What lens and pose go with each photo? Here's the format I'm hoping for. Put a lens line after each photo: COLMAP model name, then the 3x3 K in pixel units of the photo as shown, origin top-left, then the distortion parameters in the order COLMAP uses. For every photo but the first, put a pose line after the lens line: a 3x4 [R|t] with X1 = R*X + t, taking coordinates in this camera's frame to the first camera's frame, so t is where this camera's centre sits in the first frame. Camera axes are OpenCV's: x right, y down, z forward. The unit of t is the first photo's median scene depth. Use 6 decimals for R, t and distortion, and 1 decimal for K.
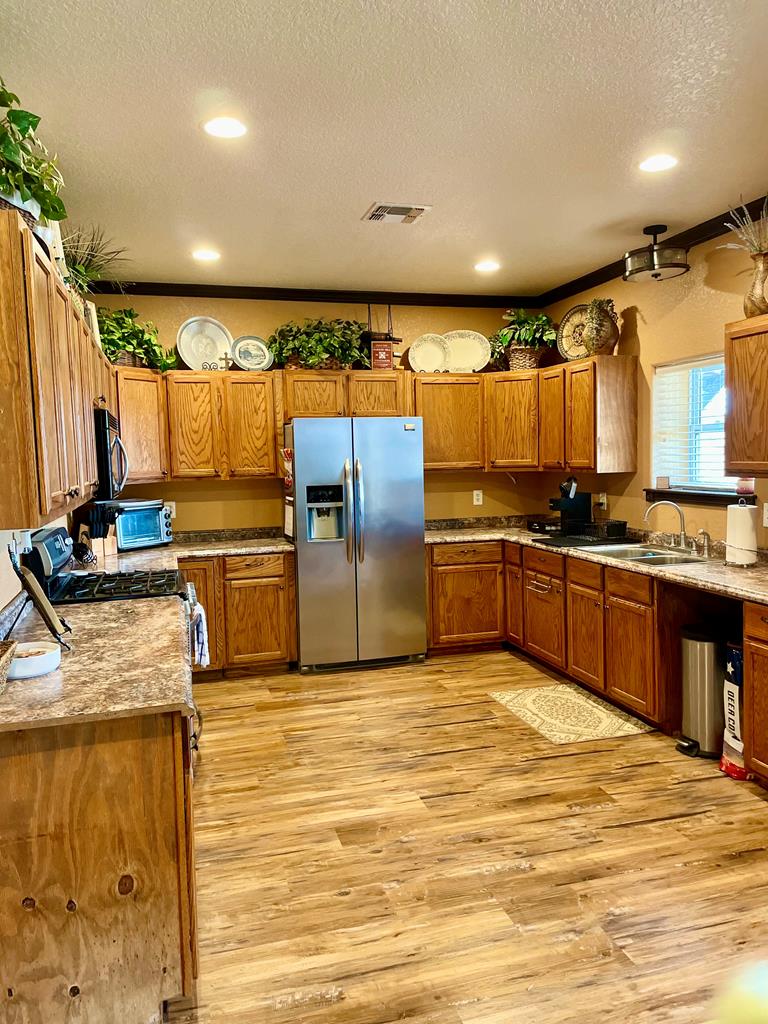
lens RADIAL K [[778.5, 0, 391.6], [0, 778.5, 509.8], [0, 0, 1]] dist [0.067269, -0.037130]
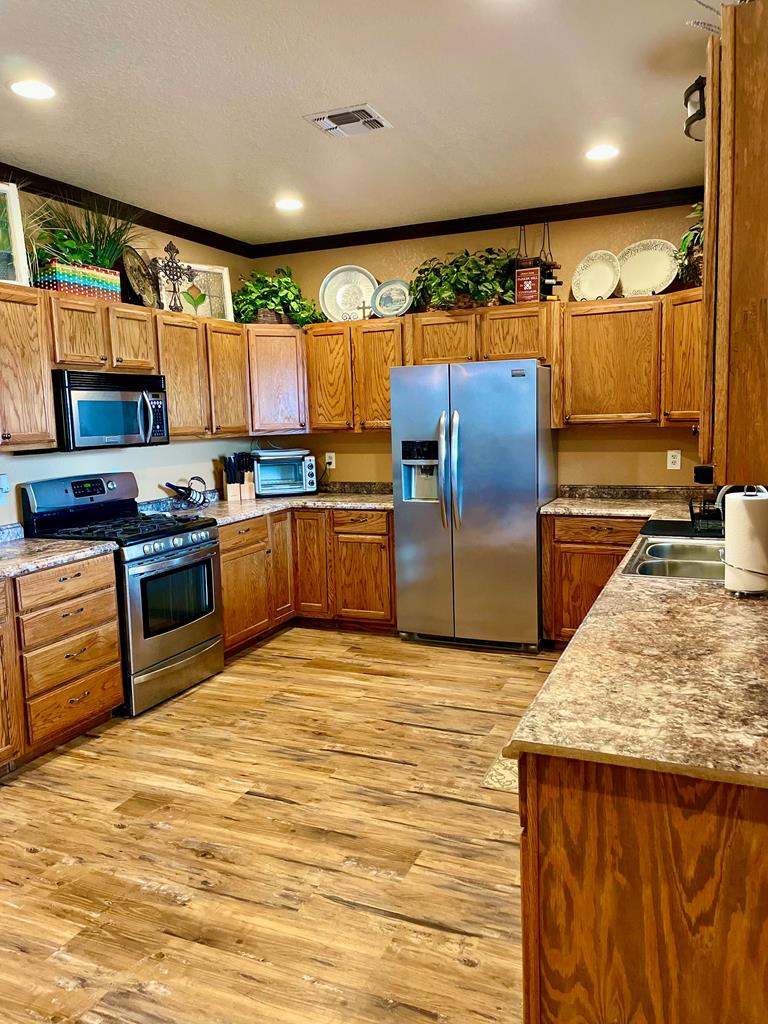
lens RADIAL K [[778.5, 0, 386.1], [0, 778.5, 506.4], [0, 0, 1]] dist [0.067269, -0.037130]
pose [[0.768090, 0.079048, -0.635444, 0.468472], [-0.035482, 0.996081, 0.081021, -0.027327], [0.639358, -0.039685, 0.767884, 0.274041]]
